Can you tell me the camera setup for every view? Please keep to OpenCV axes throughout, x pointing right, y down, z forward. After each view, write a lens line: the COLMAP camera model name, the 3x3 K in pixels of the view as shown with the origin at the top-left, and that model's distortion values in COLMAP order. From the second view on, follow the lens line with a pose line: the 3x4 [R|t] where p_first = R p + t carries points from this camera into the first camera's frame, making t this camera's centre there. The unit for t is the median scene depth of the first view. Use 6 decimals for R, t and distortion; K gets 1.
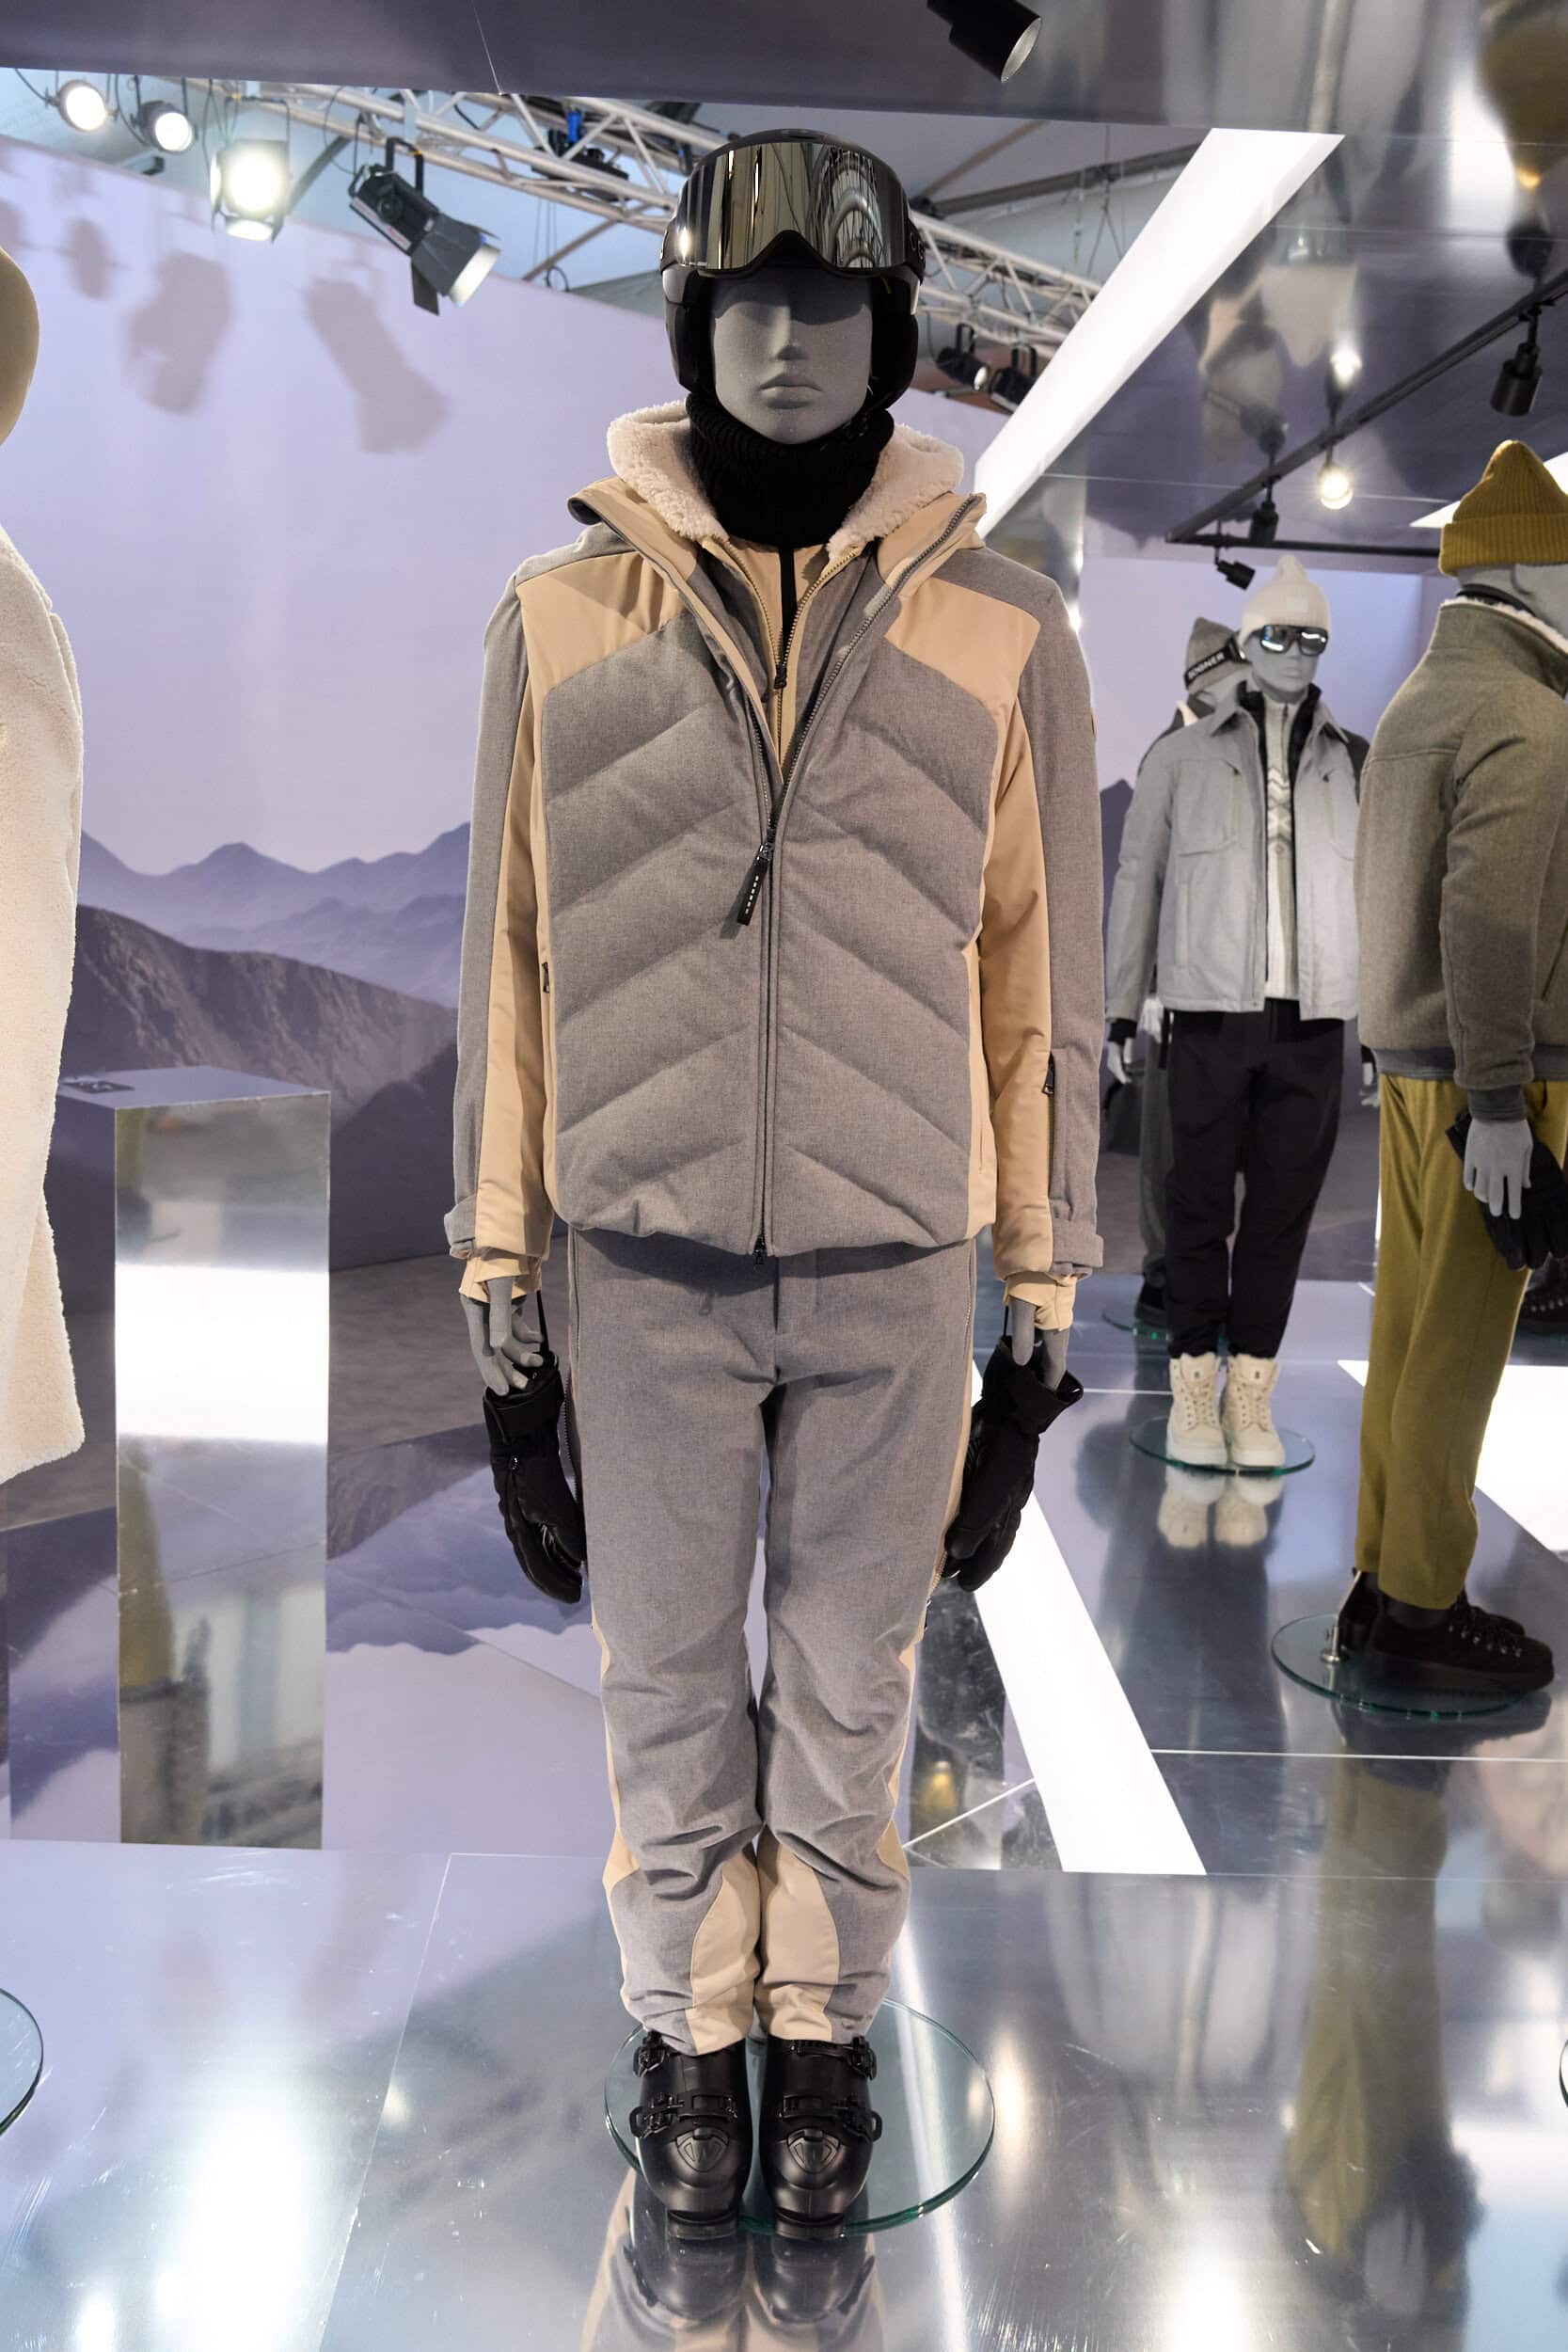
lens RADIAL K [[2009.3, 0, 797.4], [0, 2009.3, 1113.6], [0, 0, 1]] dist [-0.095758, 0.157485]
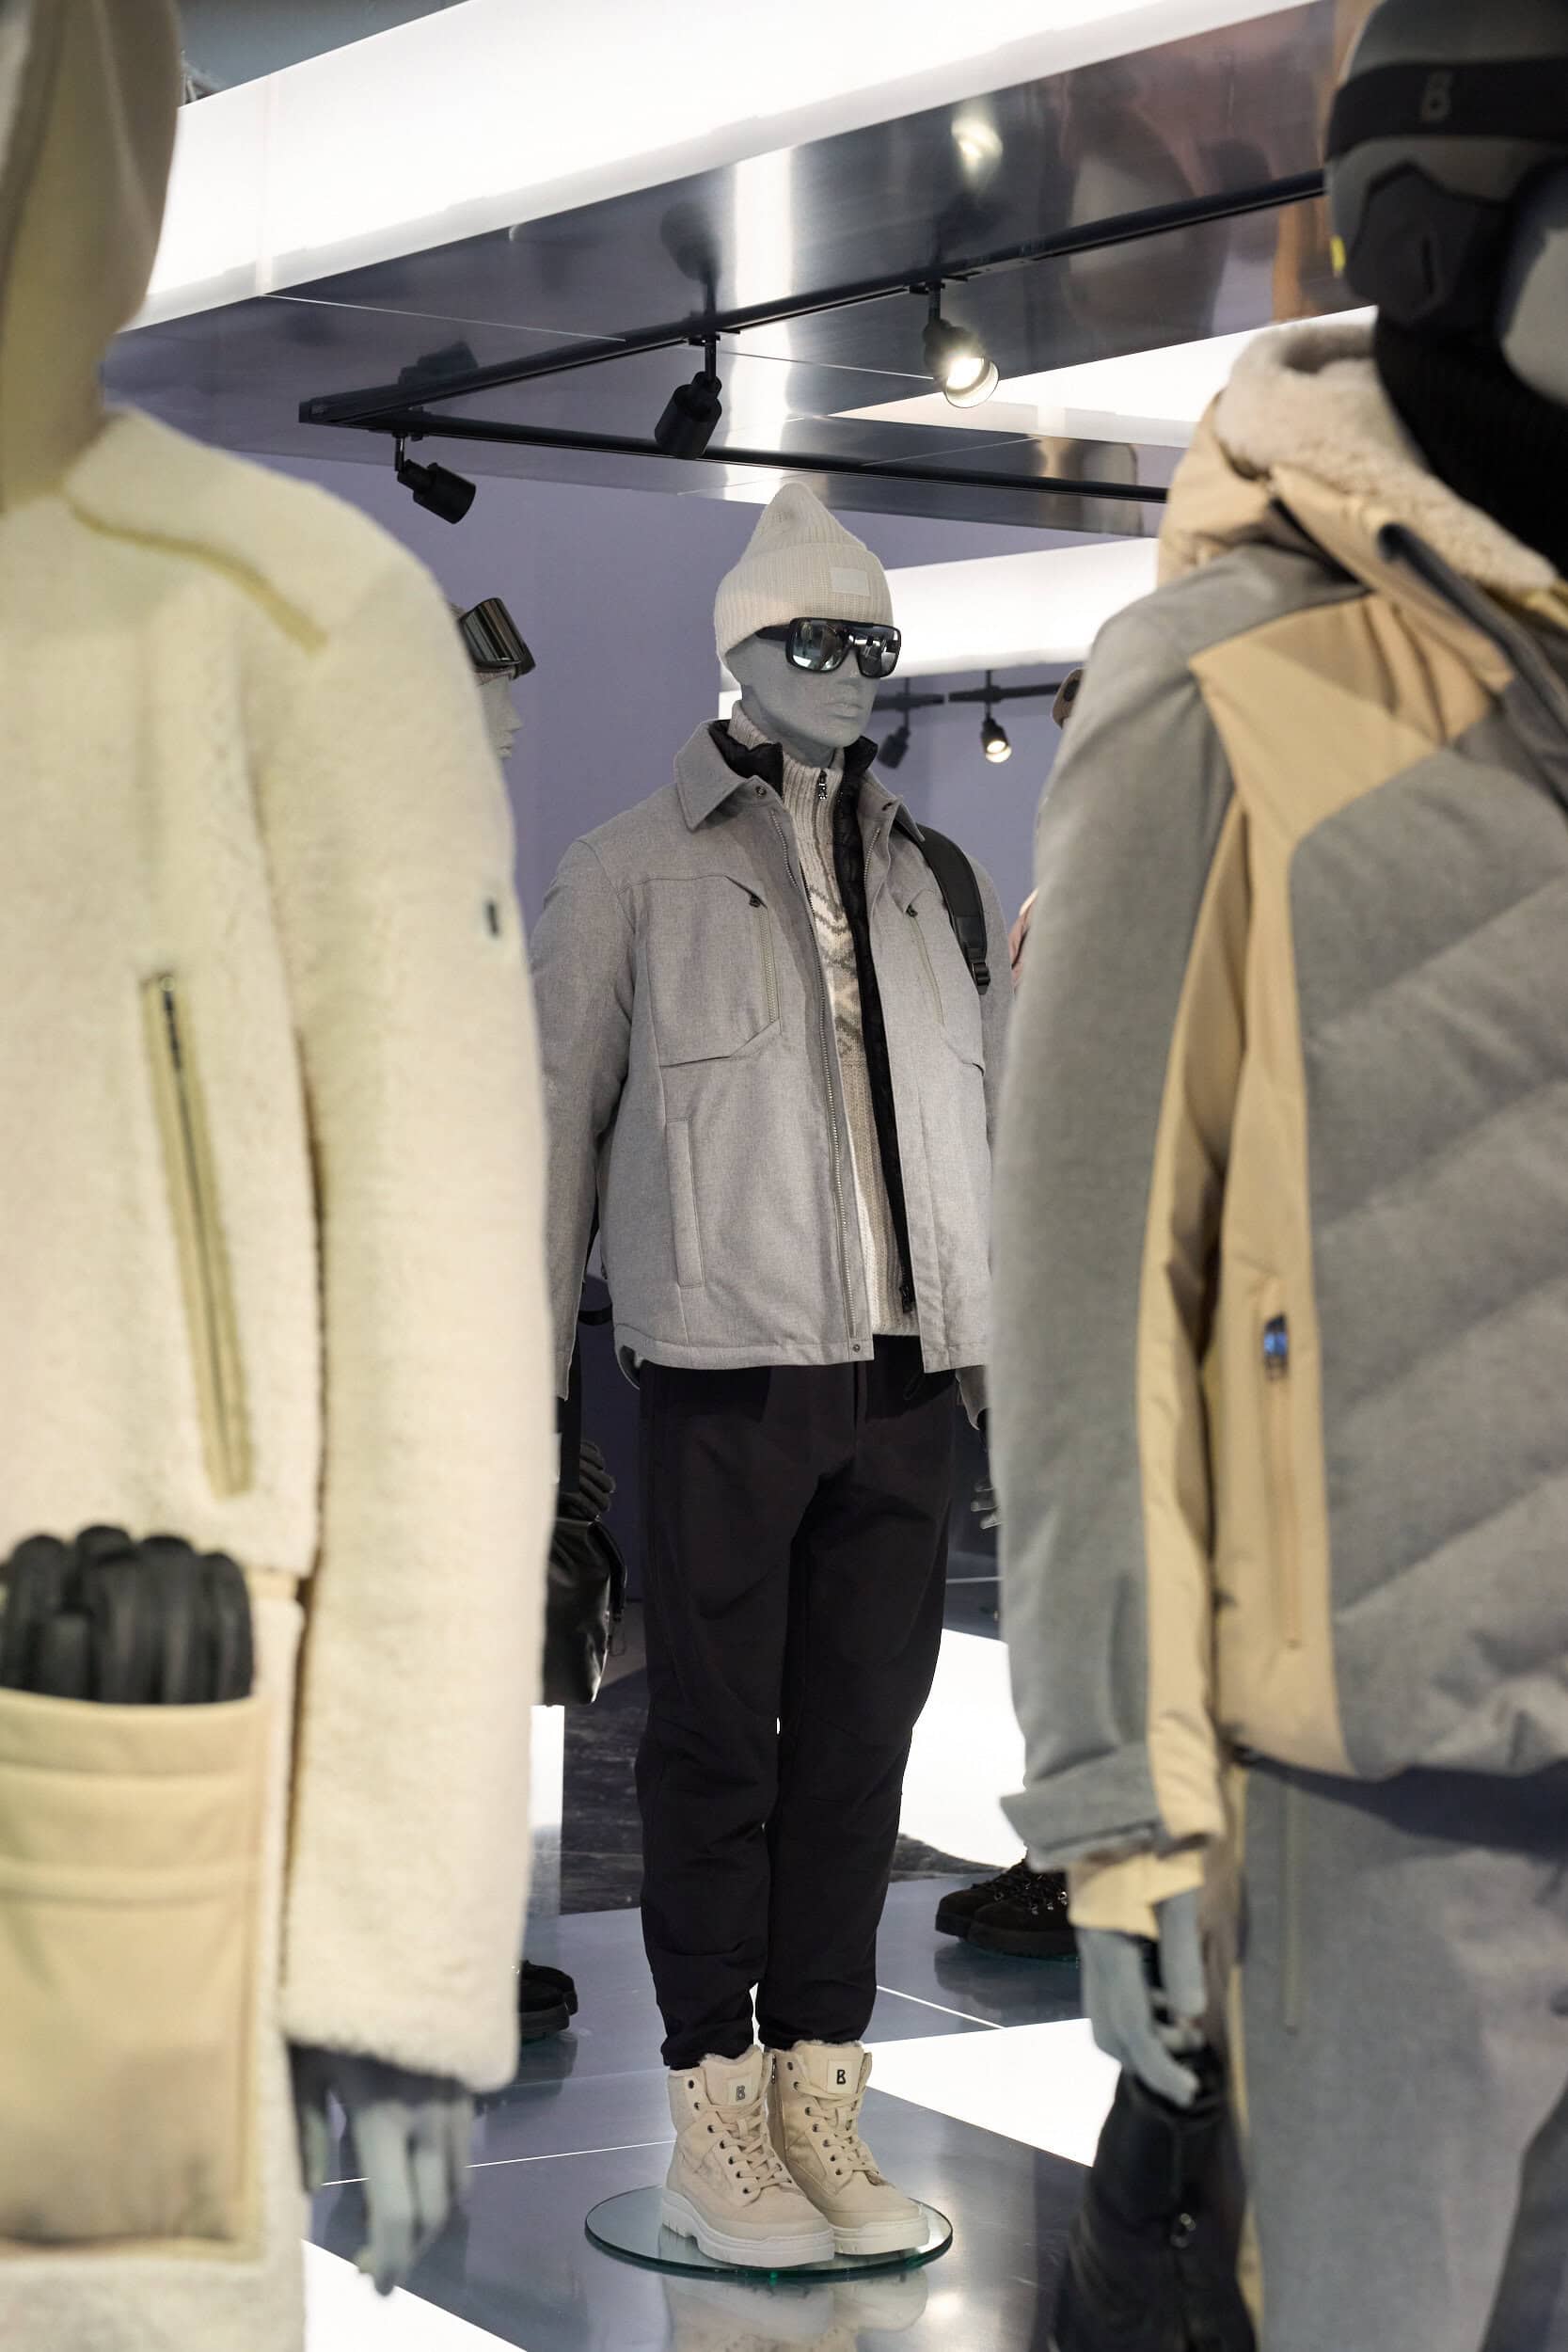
lens RADIAL K [[4687.3, 0, 781.3], [0, 4687.3, 1280.4], [0, 0, 1]] dist [0.004383, -0.113775]
pose [[0.858343, -0.051191, 0.510516, -0.824763], [0.088686, 0.994836, -0.049355, -0.028587], [-0.505353, 0.087639, 0.858451, -0.064182]]
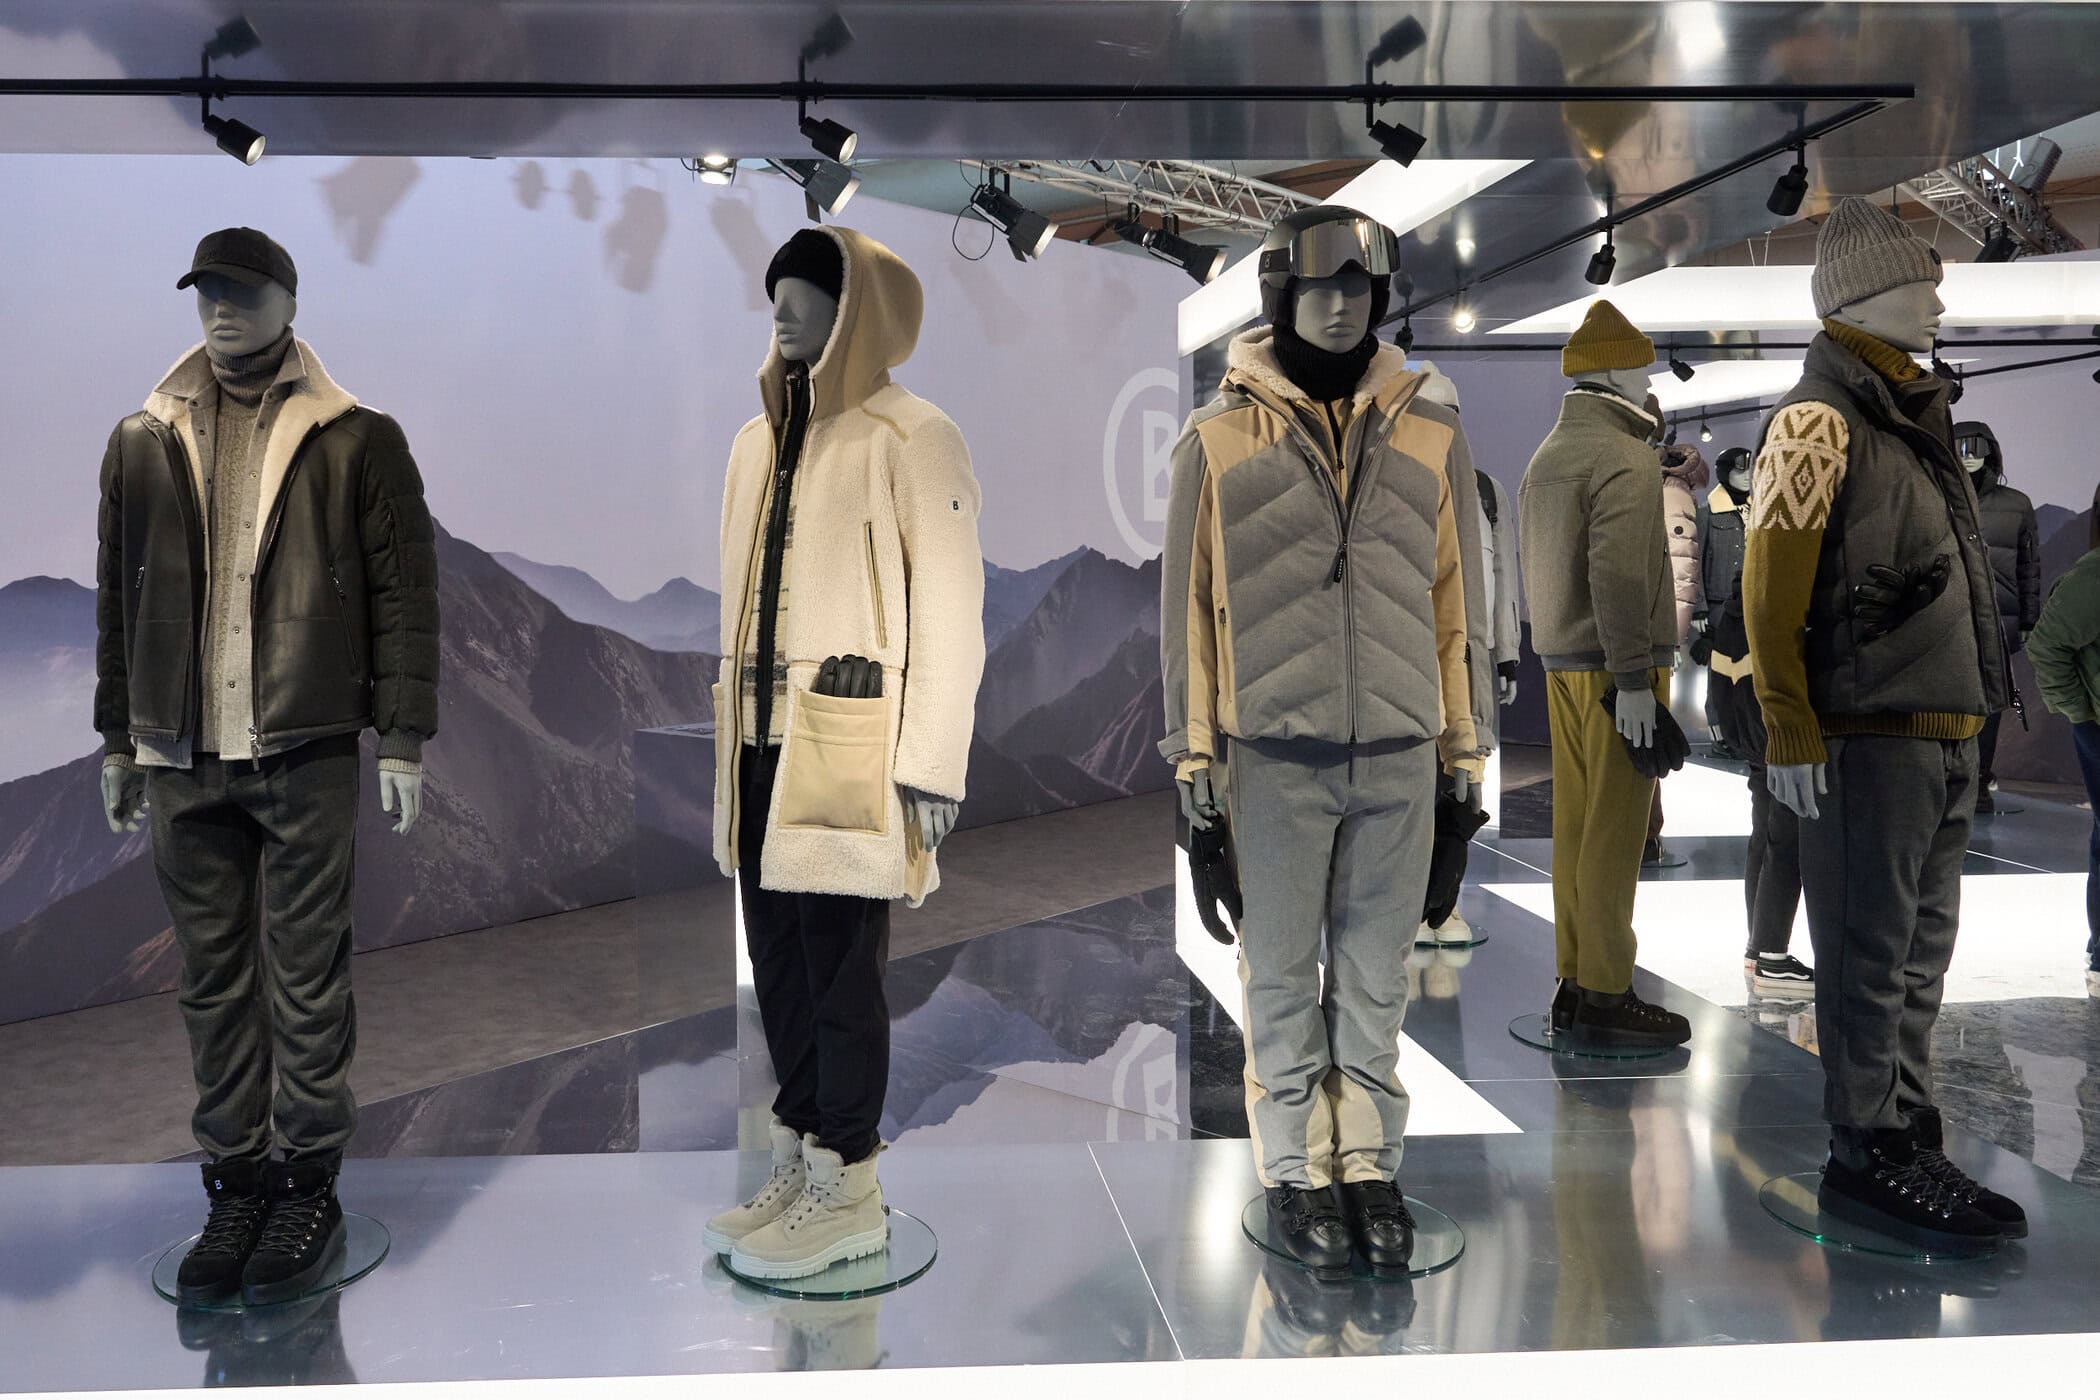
lens RADIAL K [[1622.6, 0, 913.2], [0, 1622.6, 610.0], [0, 0, 1]] dist [-0.007636, -0.001912]
pose [[0.998610, -0.049417, 0.018308, -0.415972], [0.051118, 0.992779, -0.108523, 0.078443], [-0.012813, 0.109308, 0.993925, -0.552357]]
